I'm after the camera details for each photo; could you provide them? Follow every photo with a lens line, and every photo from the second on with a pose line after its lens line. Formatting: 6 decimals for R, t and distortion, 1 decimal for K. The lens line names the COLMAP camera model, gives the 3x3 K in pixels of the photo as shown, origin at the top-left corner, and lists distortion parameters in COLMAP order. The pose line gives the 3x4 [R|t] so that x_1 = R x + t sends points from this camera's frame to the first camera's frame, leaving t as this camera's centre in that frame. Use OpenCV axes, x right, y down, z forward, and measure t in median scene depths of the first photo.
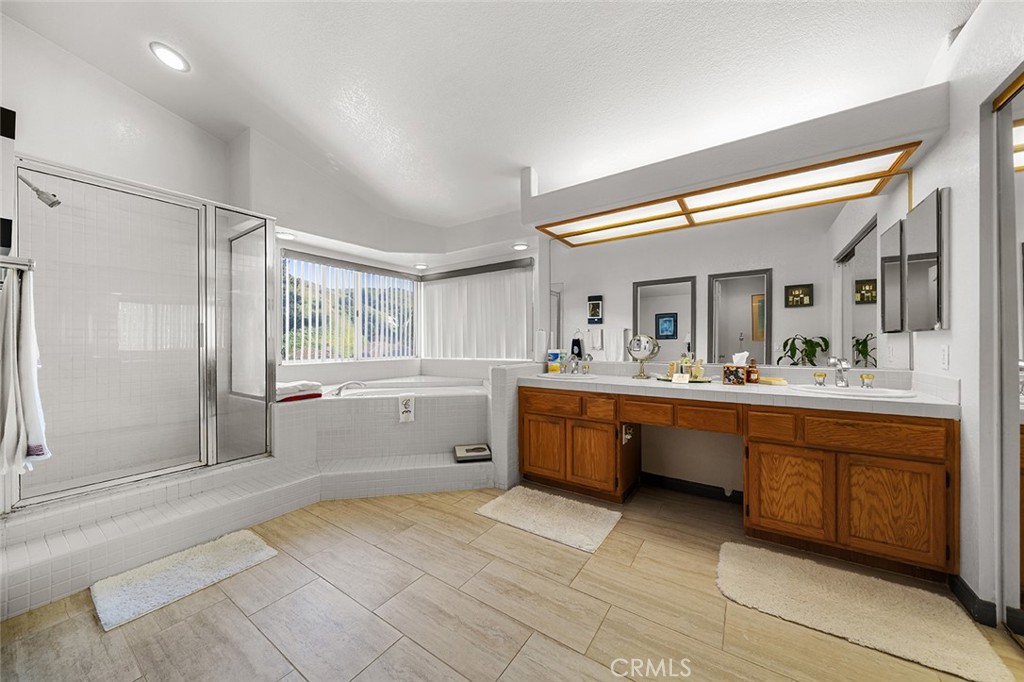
lens RADIAL K [[352.5, 0, 512.0], [0, 352.5, 341.0], [0, 0, 1]] dist [0.000192, 0.000026]
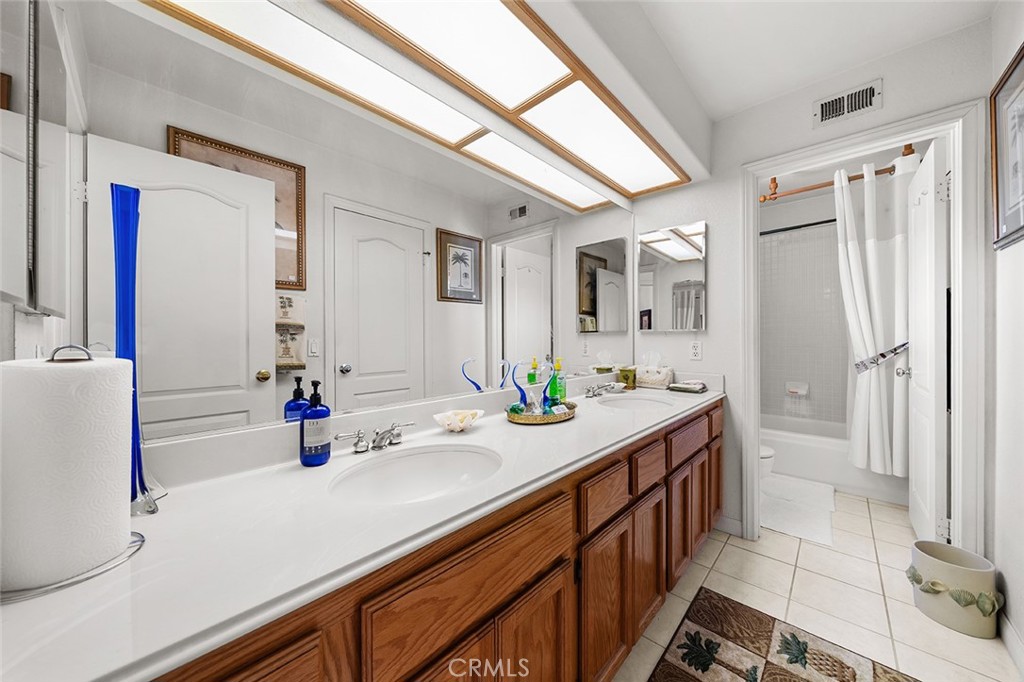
lens RADIAL K [[352.5, 0, 512.0], [0, 352.5, 341.0], [0, 0, 1]] dist [0.000192, 0.000026]
pose [[0.153454, 0.000923, 0.988155, -0.064174], [-0.003940, 0.999992, -0.000322, -0.006814], [-0.988148, -0.003844, 0.153456, 0.973251]]
